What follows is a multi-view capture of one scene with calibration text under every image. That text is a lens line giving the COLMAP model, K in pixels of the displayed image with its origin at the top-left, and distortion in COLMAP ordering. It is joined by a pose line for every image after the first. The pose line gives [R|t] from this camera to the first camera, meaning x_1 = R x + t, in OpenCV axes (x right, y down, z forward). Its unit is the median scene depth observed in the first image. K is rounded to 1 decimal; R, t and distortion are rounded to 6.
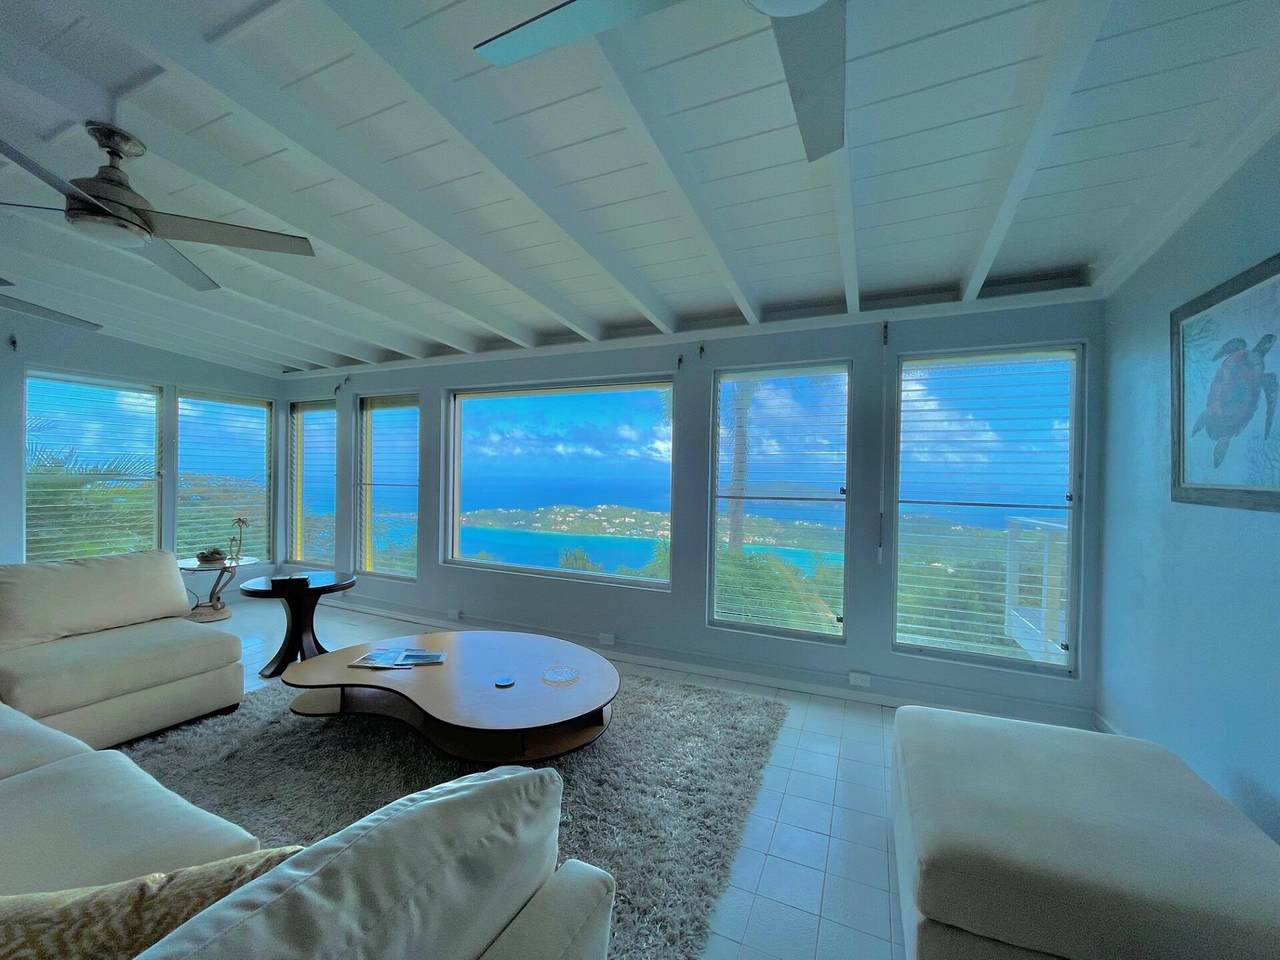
lens RADIAL K [[520.3, 0, 640.0], [0, 520.3, 480.0], [0, 0, 1]] dist [-0.000757, -0.000073]
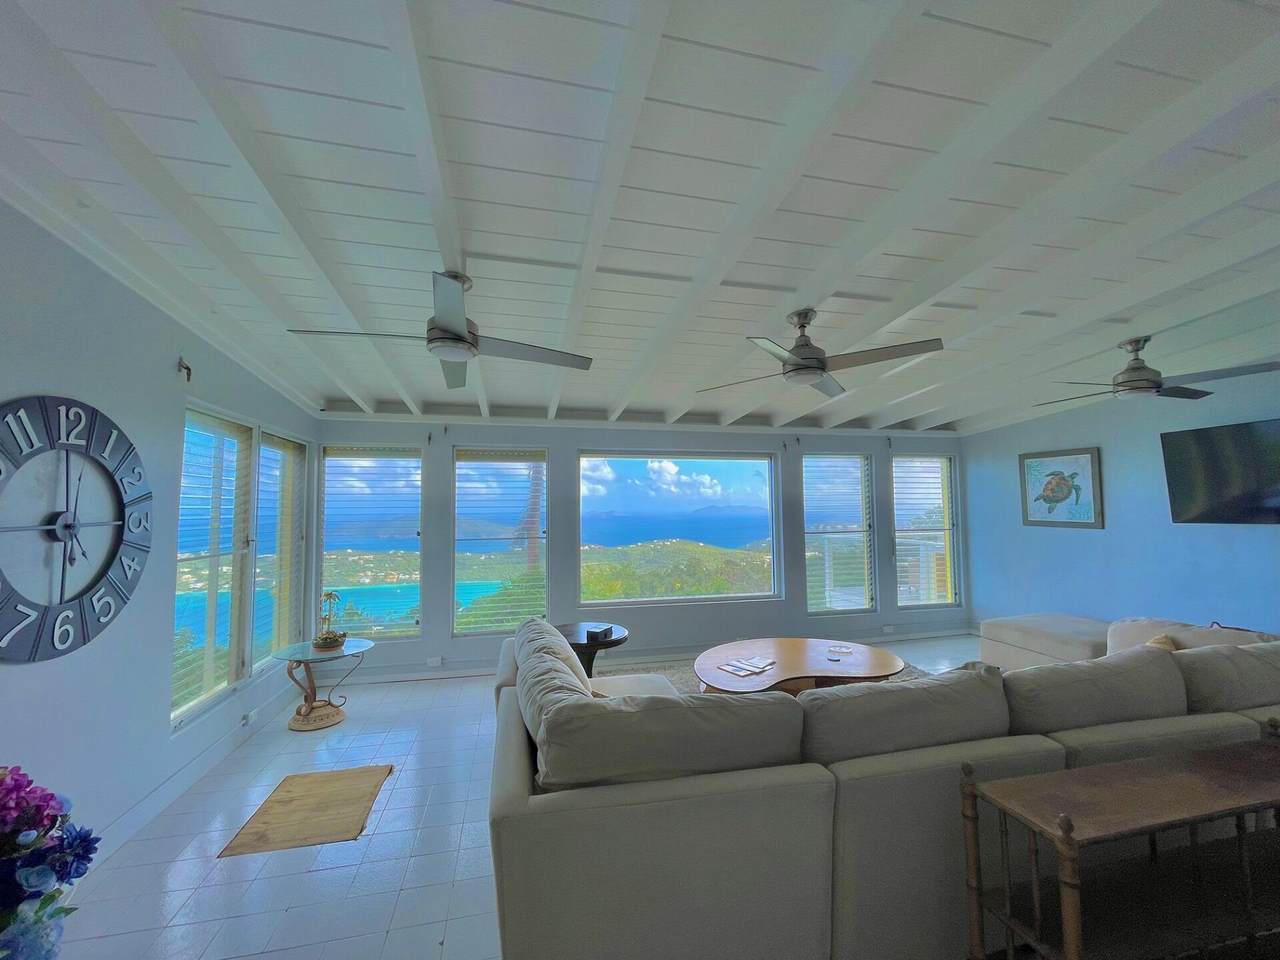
lens RADIAL K [[520.3, 0, 640.0], [0, 520.3, 480.0], [0, 0, 1]] dist [-0.000757, -0.000073]
pose [[0.774810, 0.009515, 0.632123, -1.399520], [0.027574, 0.998427, -0.048827, -0.074475], [-0.631593, 0.055262, 0.773328, 0.108591]]
